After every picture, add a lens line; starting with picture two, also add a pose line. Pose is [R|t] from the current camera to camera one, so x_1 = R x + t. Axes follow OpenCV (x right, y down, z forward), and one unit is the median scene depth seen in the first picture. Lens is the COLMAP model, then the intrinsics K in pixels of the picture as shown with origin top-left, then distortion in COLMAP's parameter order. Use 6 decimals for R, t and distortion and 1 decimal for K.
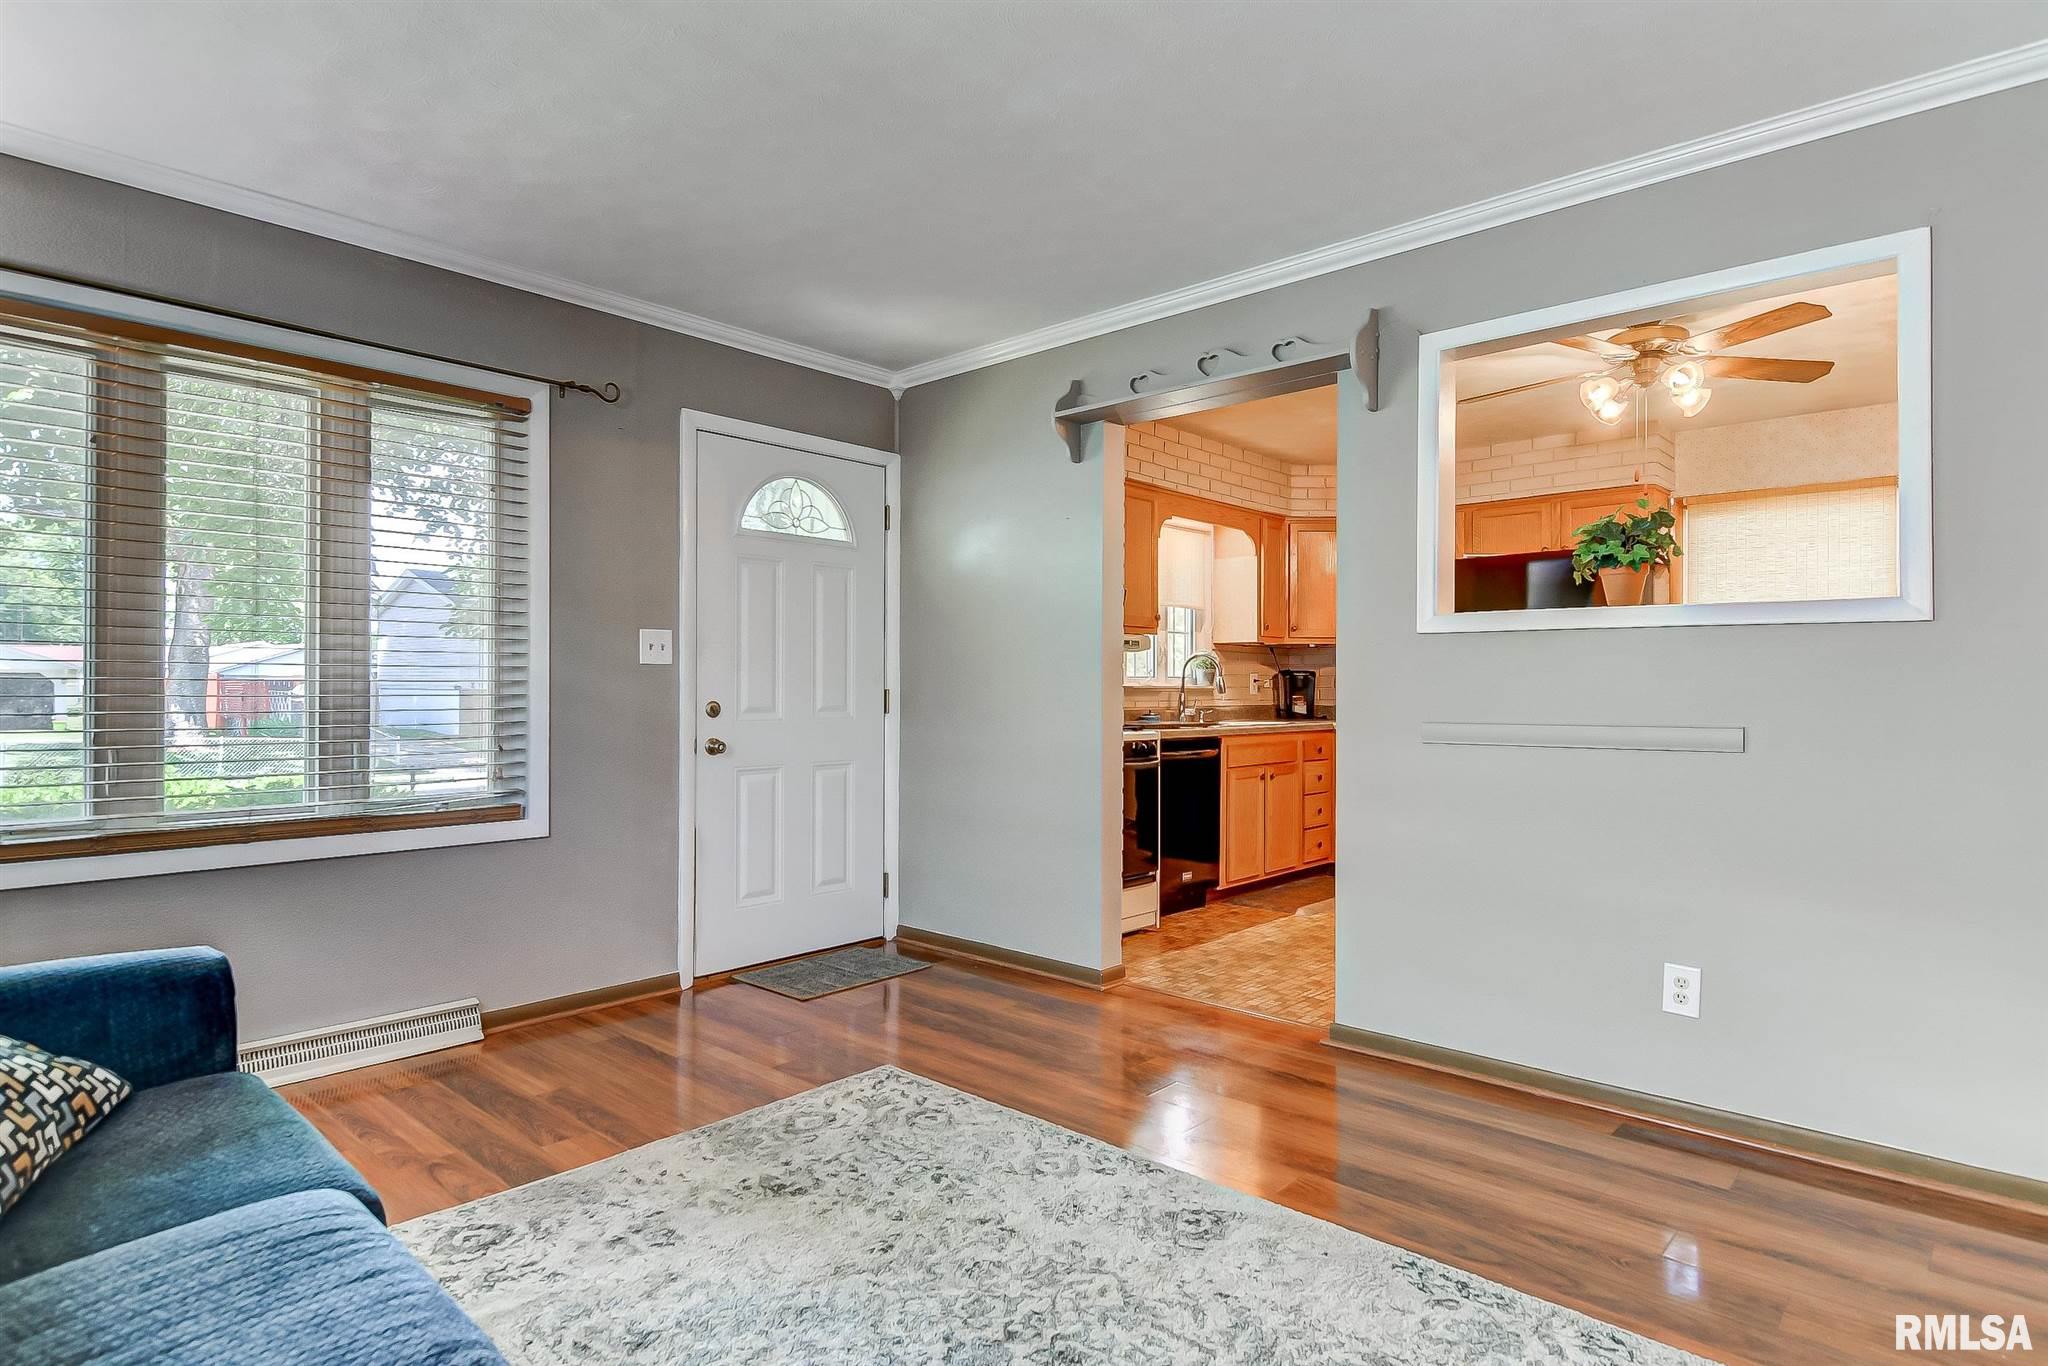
lens RADIAL K [[1066.9, 0, 996.0], [0, 1066.9, 676.2], [0, 0, 1]] dist [0.003323, -0.000346]
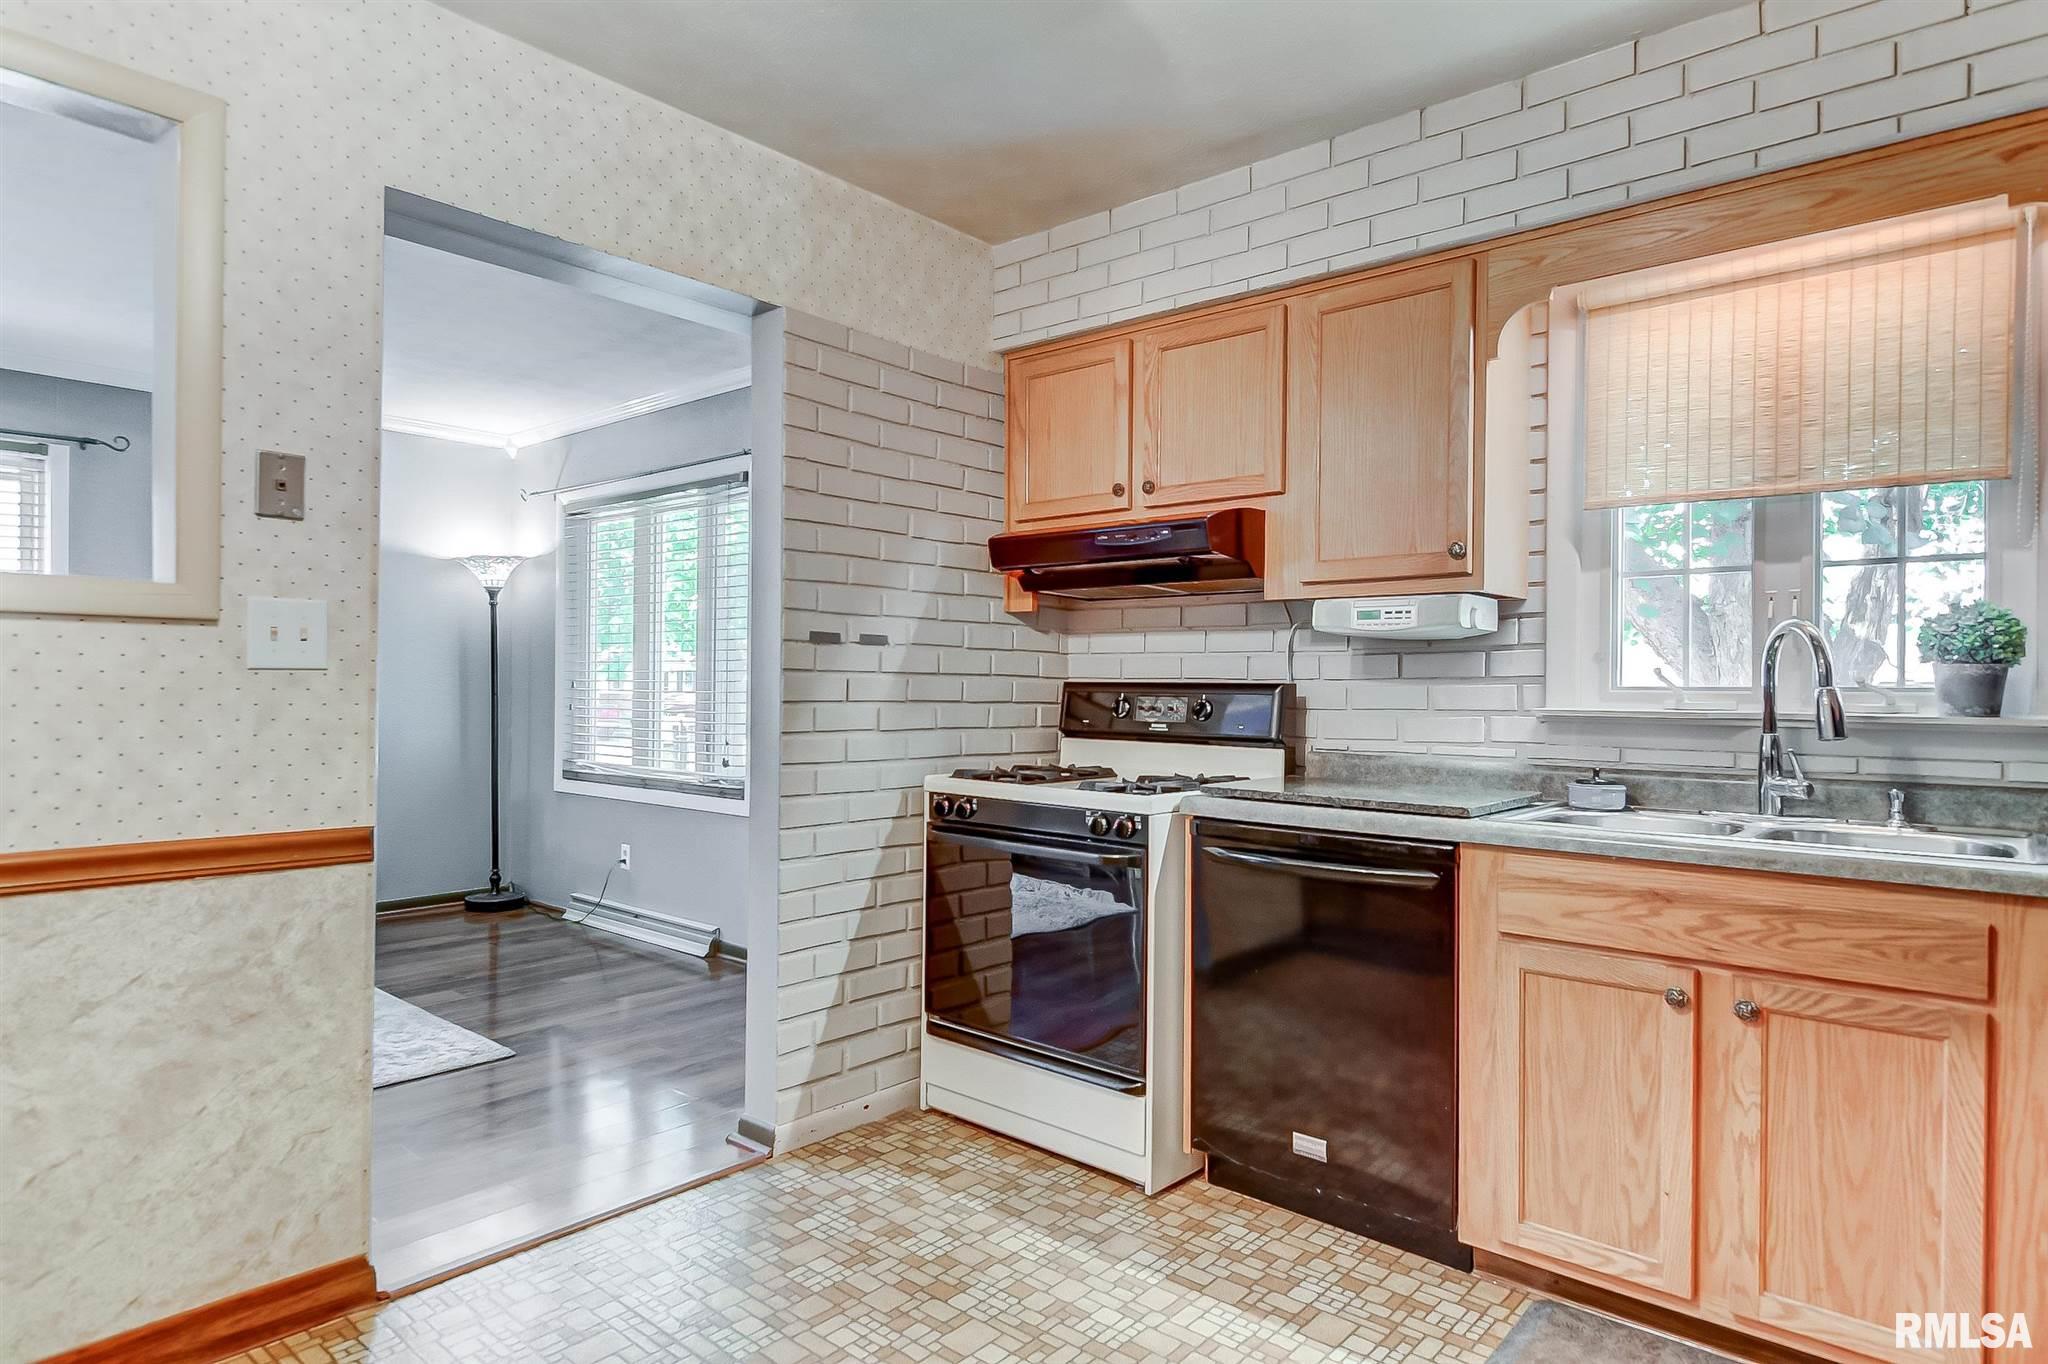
lens RADIAL K [[1171.5, 0, 1020.0], [0, 1171.5, 686.2], [0, 0, 1]] dist [-0.003357, -0.002941]
pose [[0.052999, -0.001738, -0.998593, 1.305433], [0.001415, 0.999998, -0.001666, -0.001641], [0.998594, -0.001324, 0.053002, 1.717249]]
